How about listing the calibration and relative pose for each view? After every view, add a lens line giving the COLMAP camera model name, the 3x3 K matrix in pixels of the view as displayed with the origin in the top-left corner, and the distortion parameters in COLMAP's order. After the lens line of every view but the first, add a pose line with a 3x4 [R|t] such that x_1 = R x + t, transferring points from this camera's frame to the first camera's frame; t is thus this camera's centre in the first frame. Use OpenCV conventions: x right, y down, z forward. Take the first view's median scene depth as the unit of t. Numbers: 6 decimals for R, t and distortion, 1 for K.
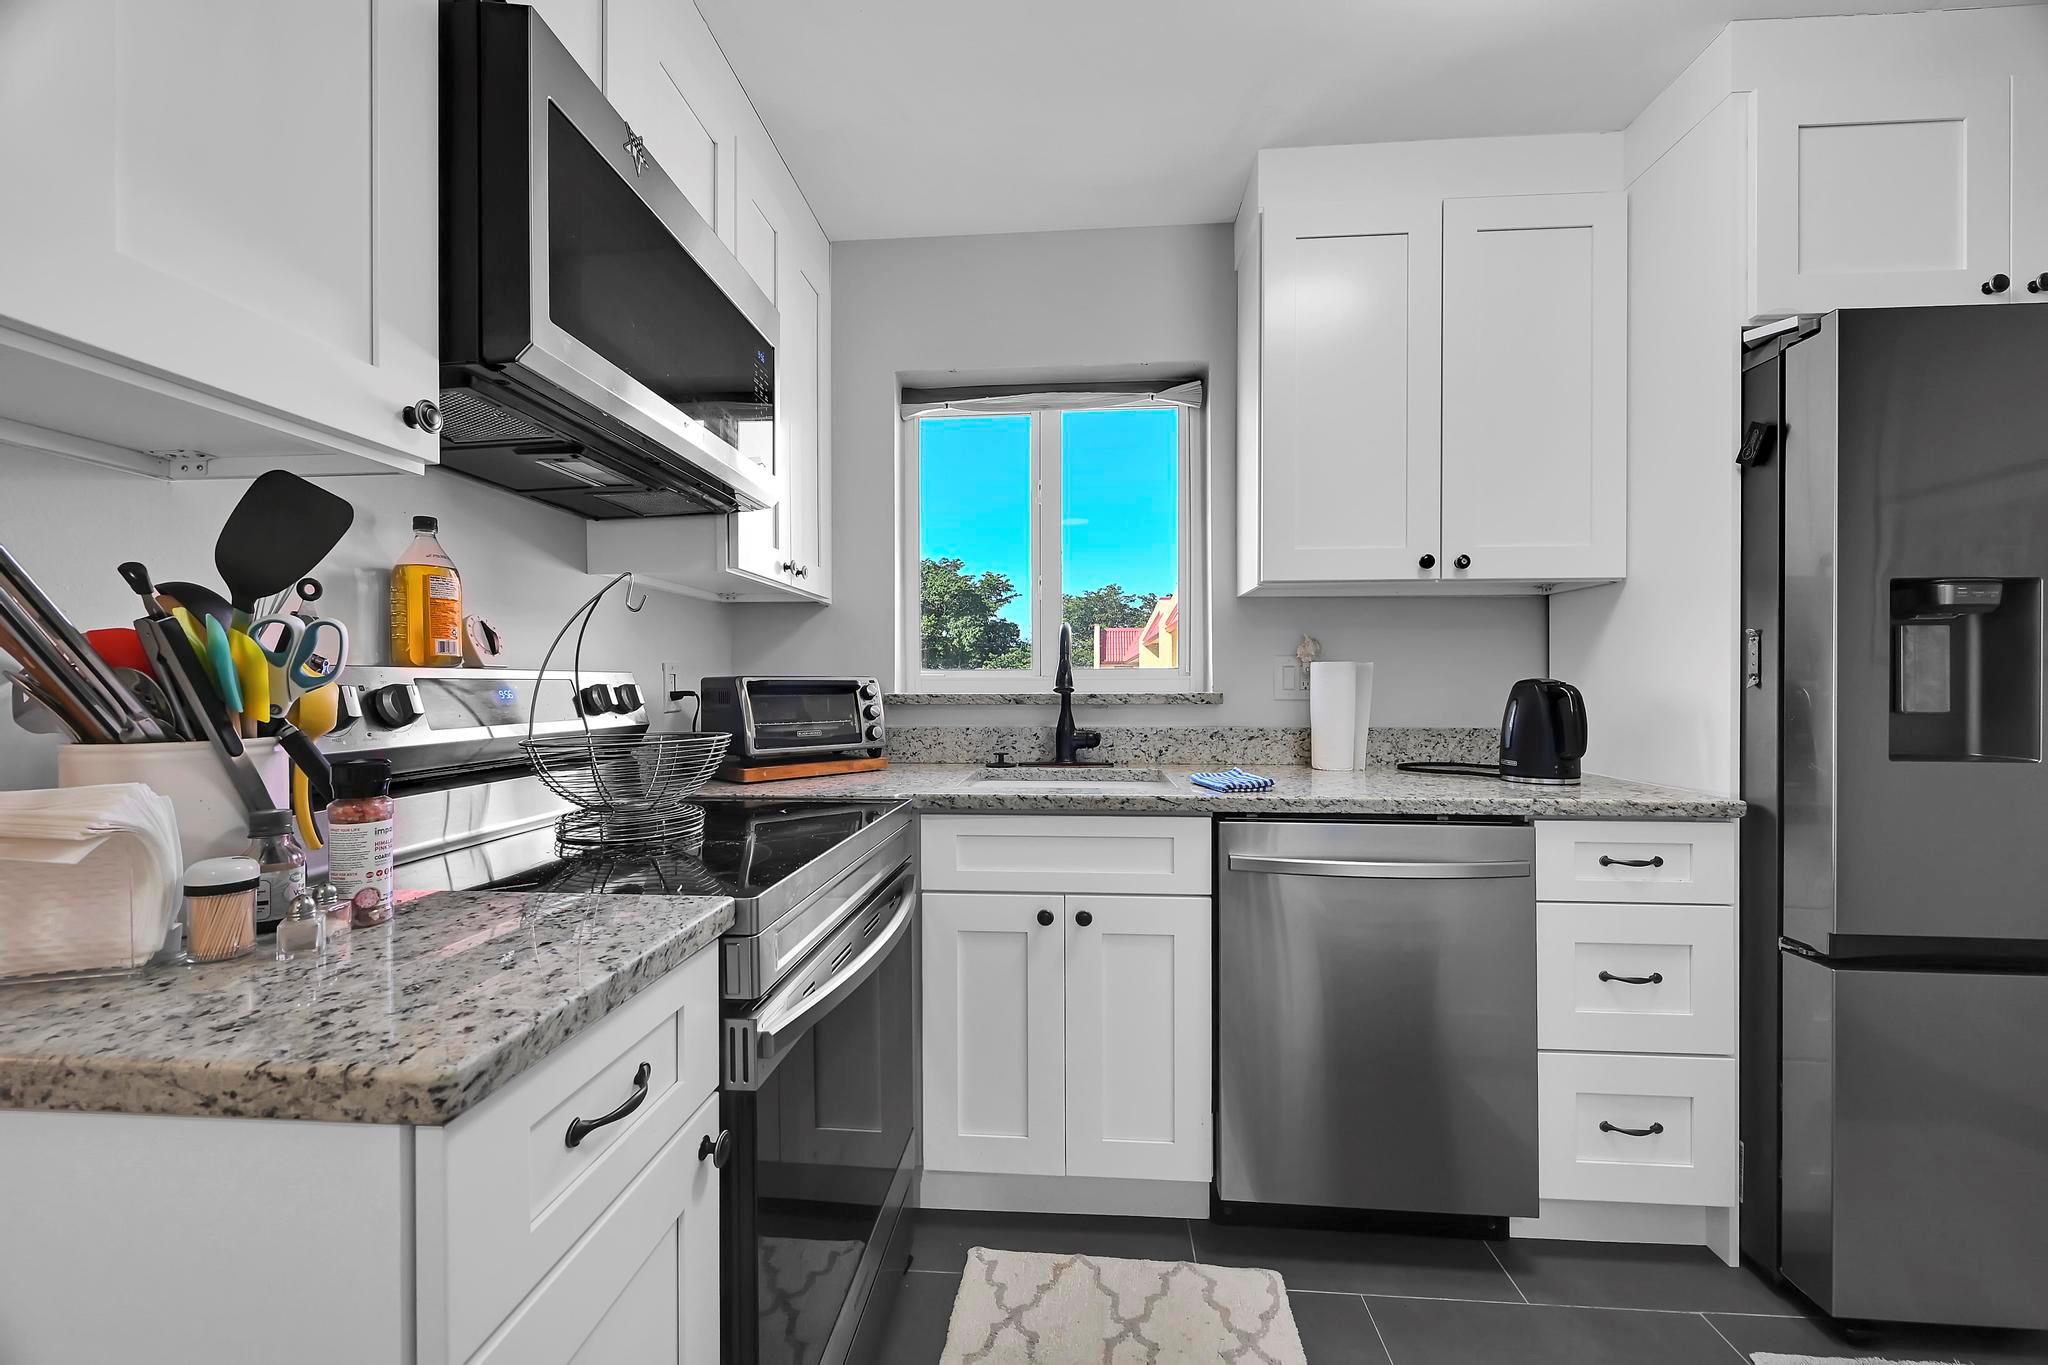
lens RADIAL K [[805.0, 0, 1019.8], [0, 805.0, 690.9], [0, 0, 1]] dist [0.002492, 0.000307]
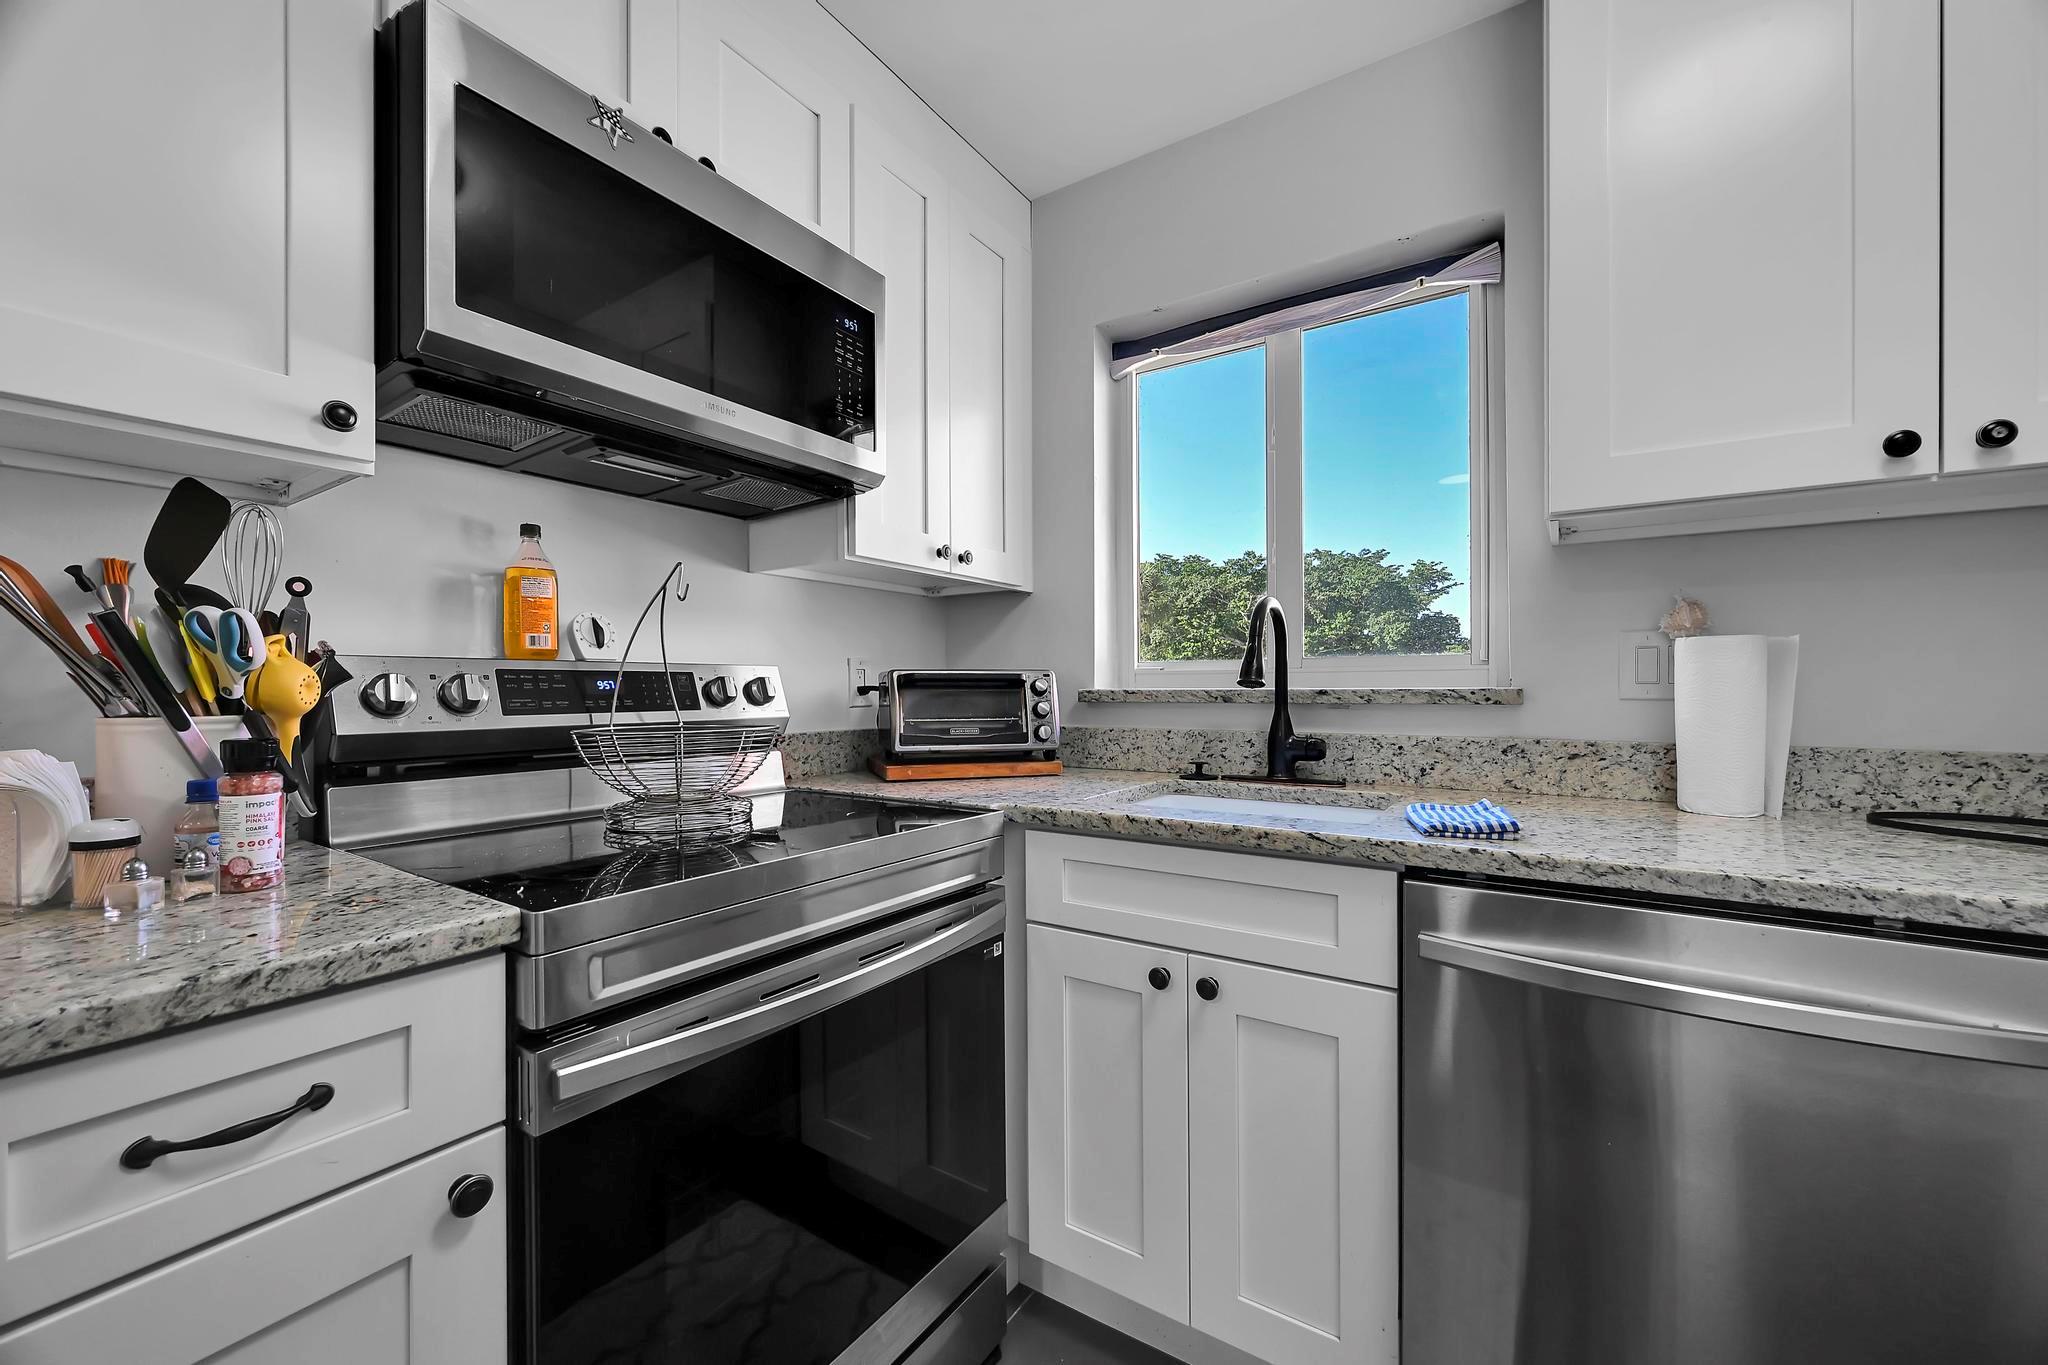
lens RADIAL K [[805.0, 0, 1019.8], [0, 805.0, 690.9], [0, 0, 1]] dist [0.002492, 0.000307]
pose [[0.871440, 0.001204, -0.490500, 0.243455], [-0.003160, 0.999990, -0.003160, 0.009231], [0.490491, 0.004304, 0.871435, 0.223489]]
